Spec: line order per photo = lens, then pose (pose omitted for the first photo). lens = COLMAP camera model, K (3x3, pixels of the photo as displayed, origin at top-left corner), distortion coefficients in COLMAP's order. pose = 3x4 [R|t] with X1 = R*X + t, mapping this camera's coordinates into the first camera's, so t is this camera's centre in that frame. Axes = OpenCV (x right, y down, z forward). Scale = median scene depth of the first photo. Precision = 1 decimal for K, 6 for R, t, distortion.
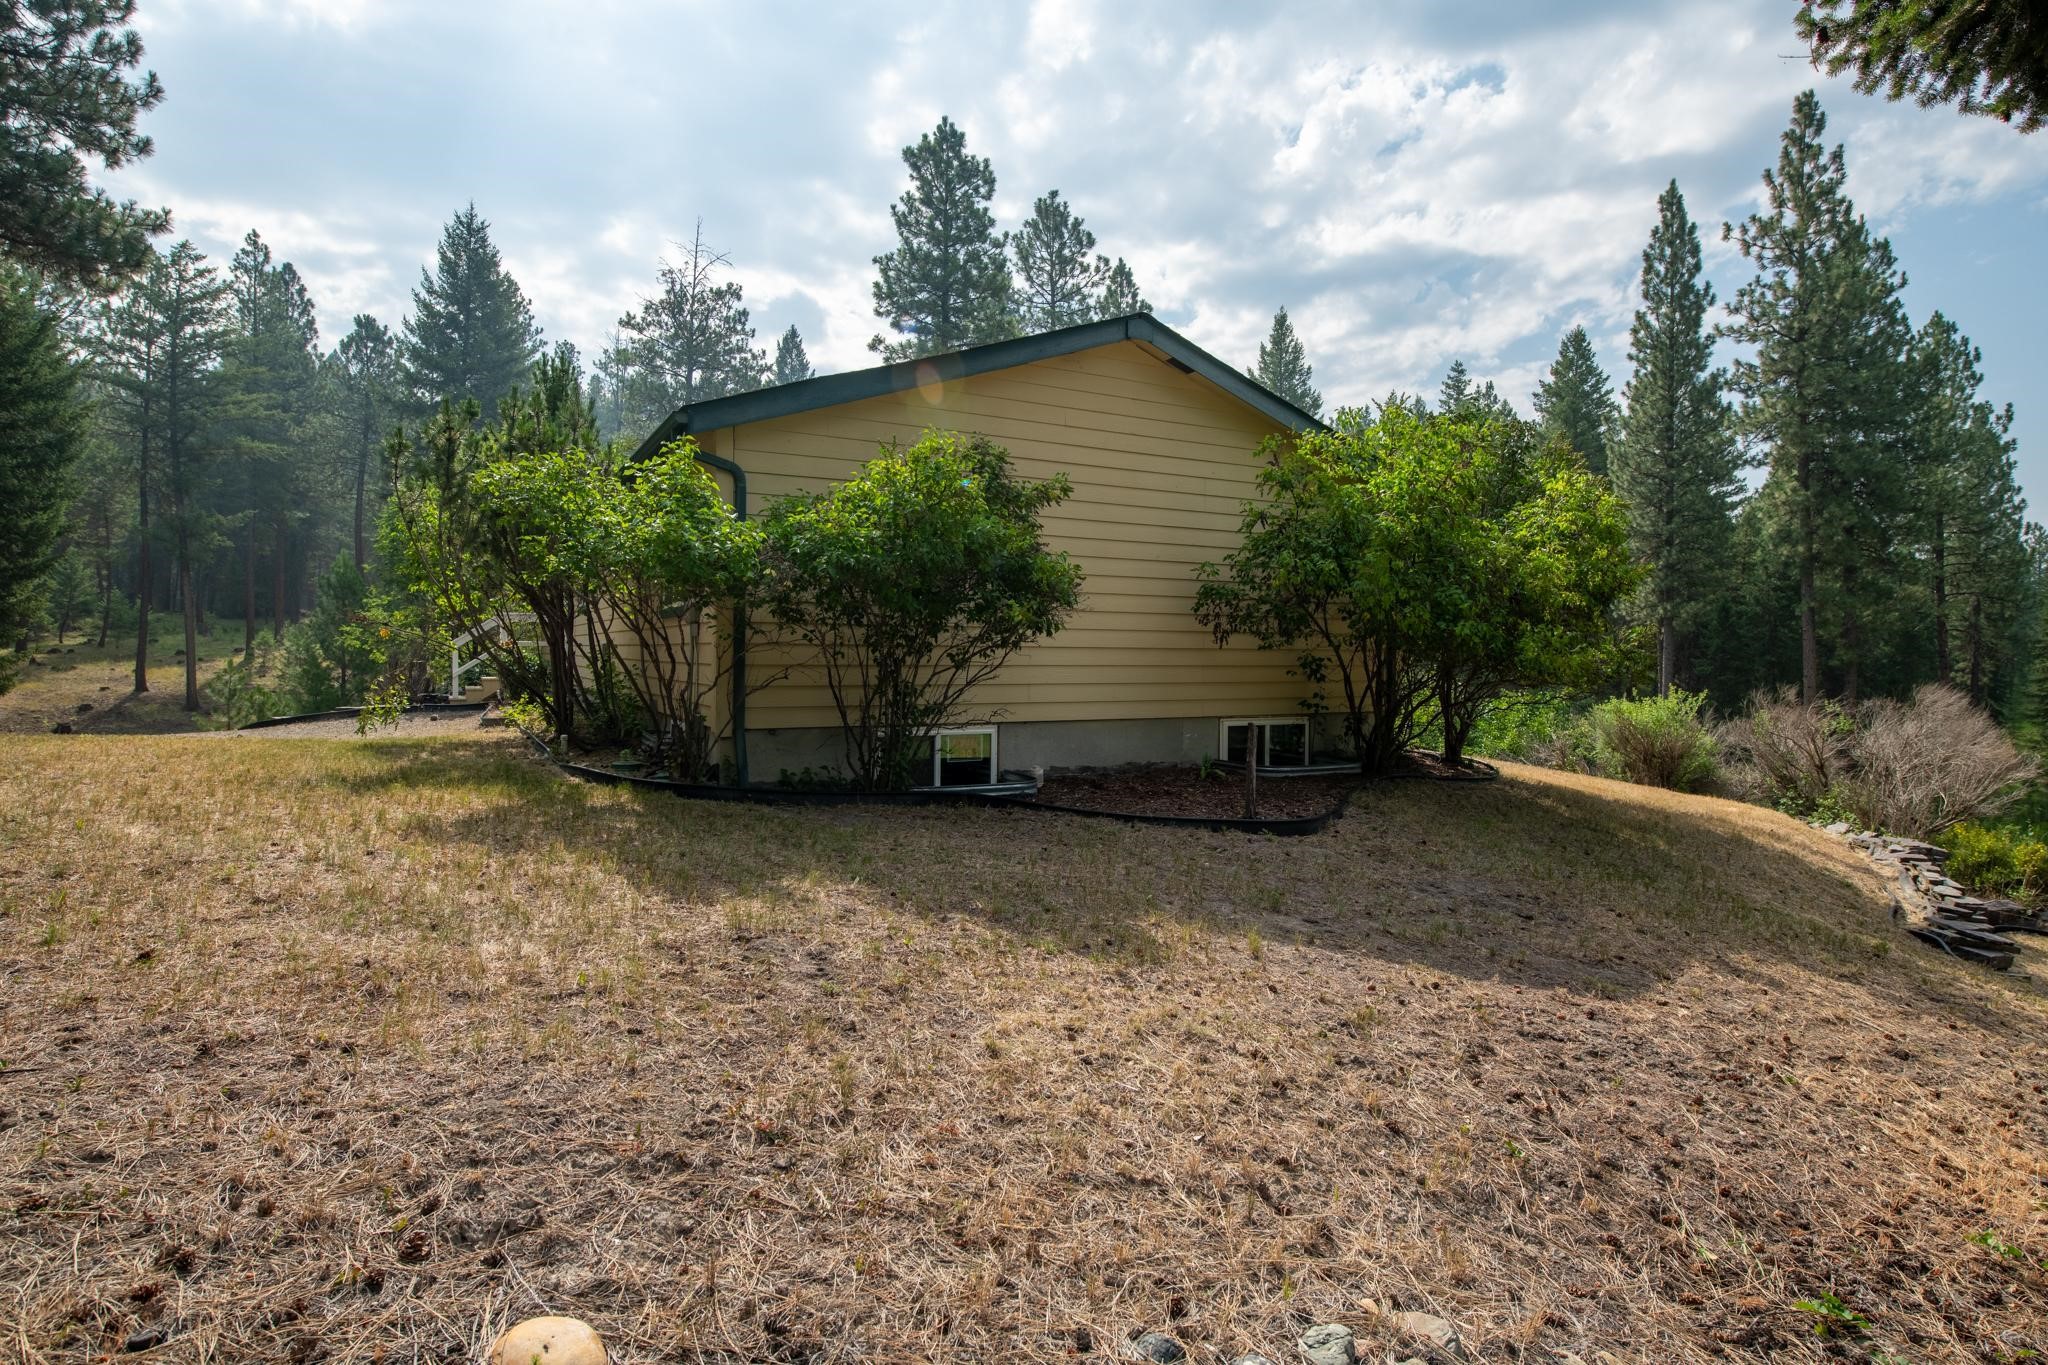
lens RADIAL K [[1035.8, 0, 1034.4], [0, 1035.8, 665.0], [0, 0, 1]] dist [-0.011704, -0.001860]
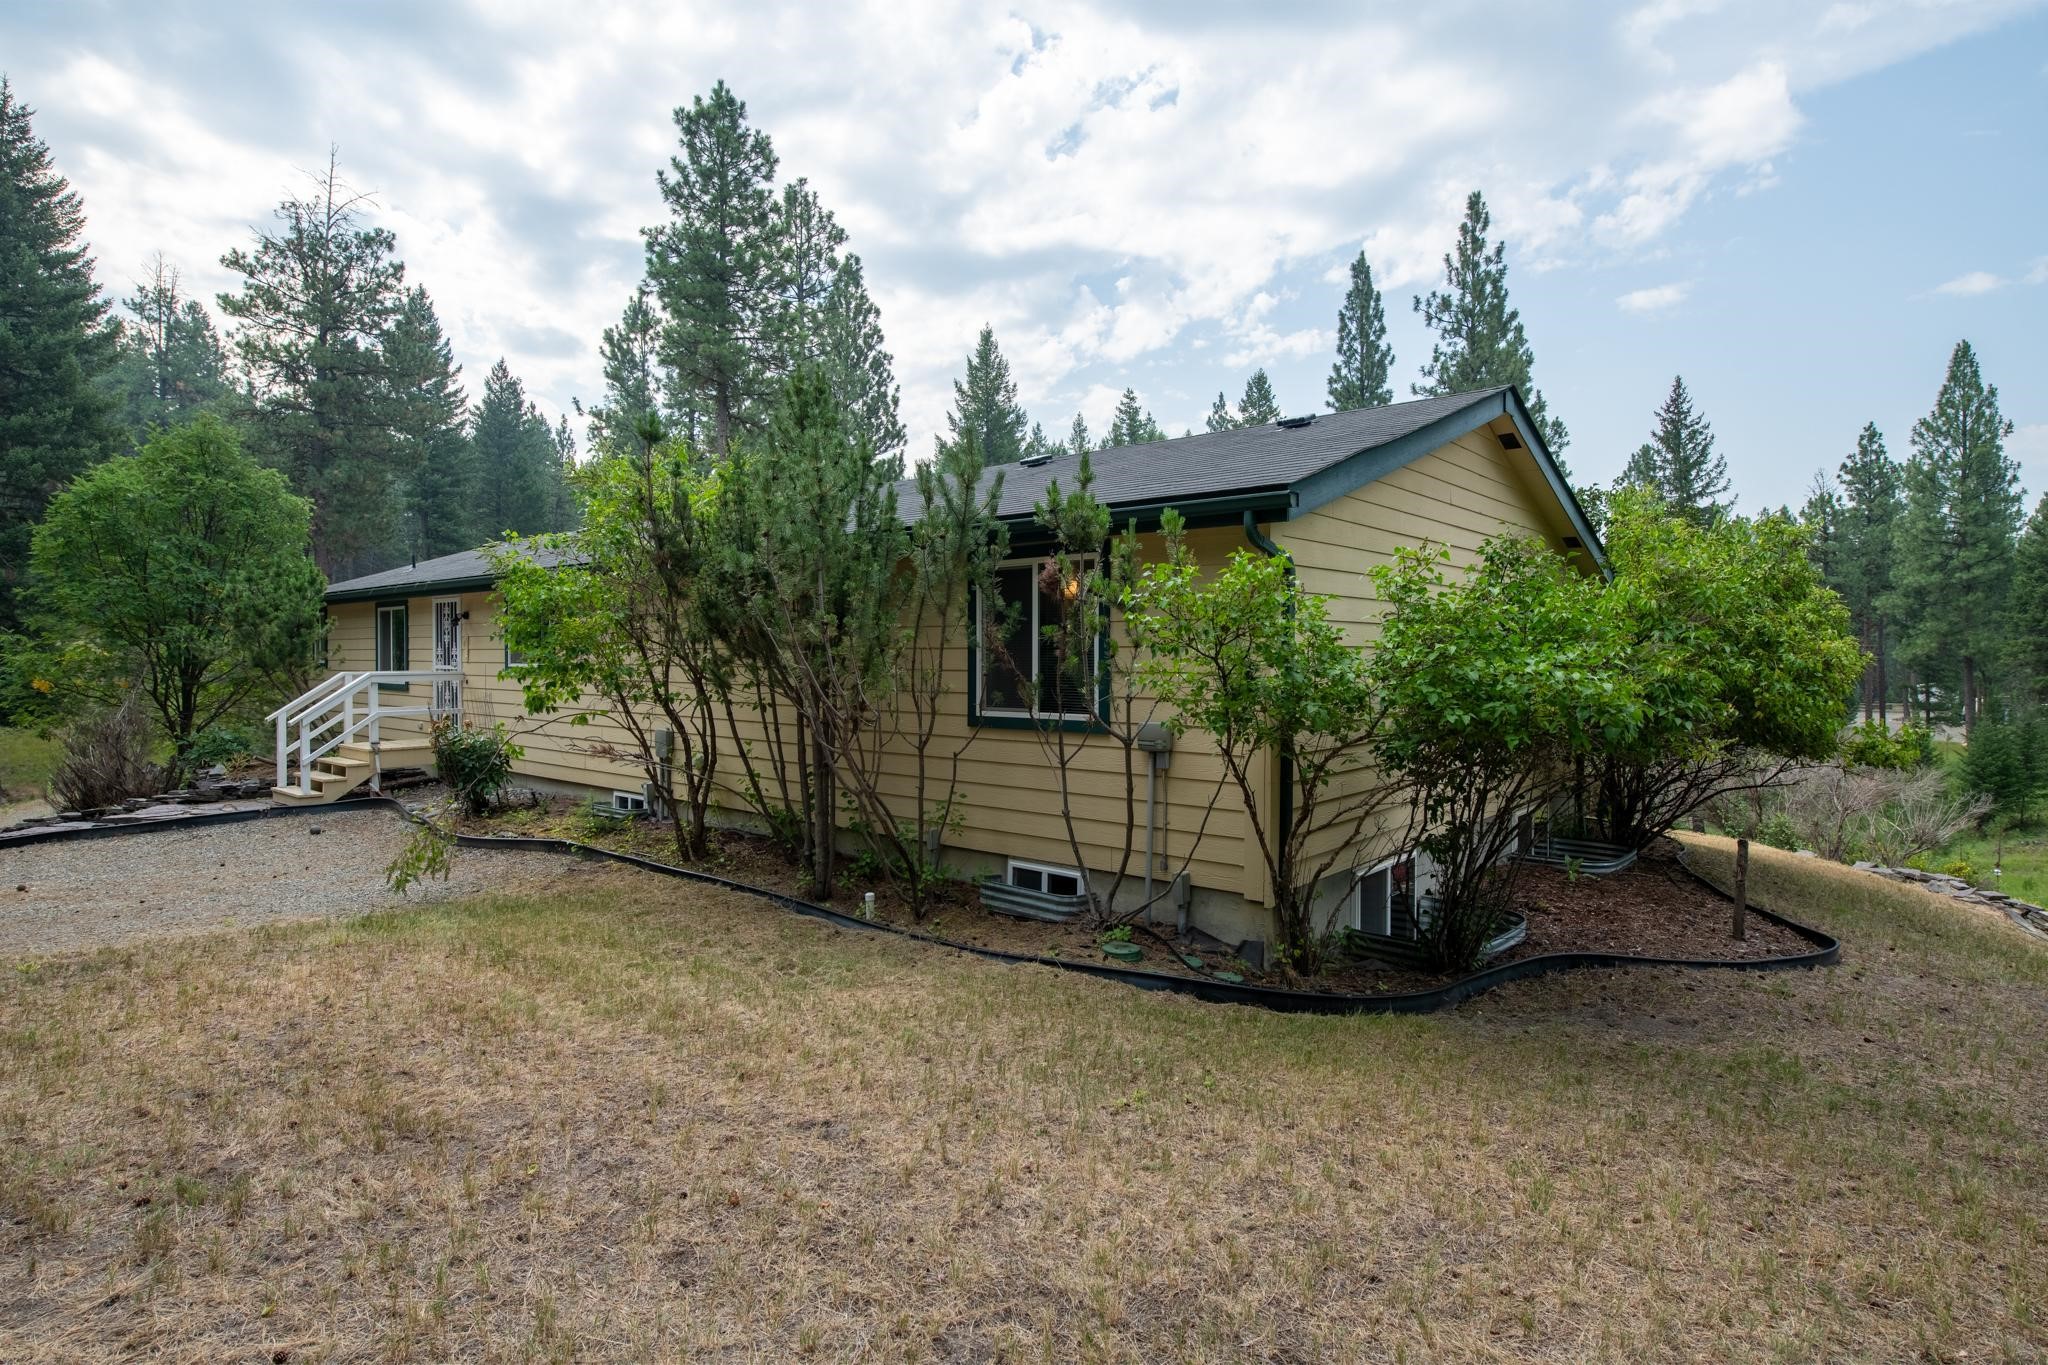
lens RADIAL K [[1035.8, 0, 1034.4], [0, 1035.8, 665.0], [0, 0, 1]] dist [-0.011704, -0.001860]
pose [[0.936226, -0.011056, 0.351224, -0.126410], [0.011376, 0.999935, 0.001151, -0.019490], [-0.351213, 0.002918, 0.936291, 0.058422]]
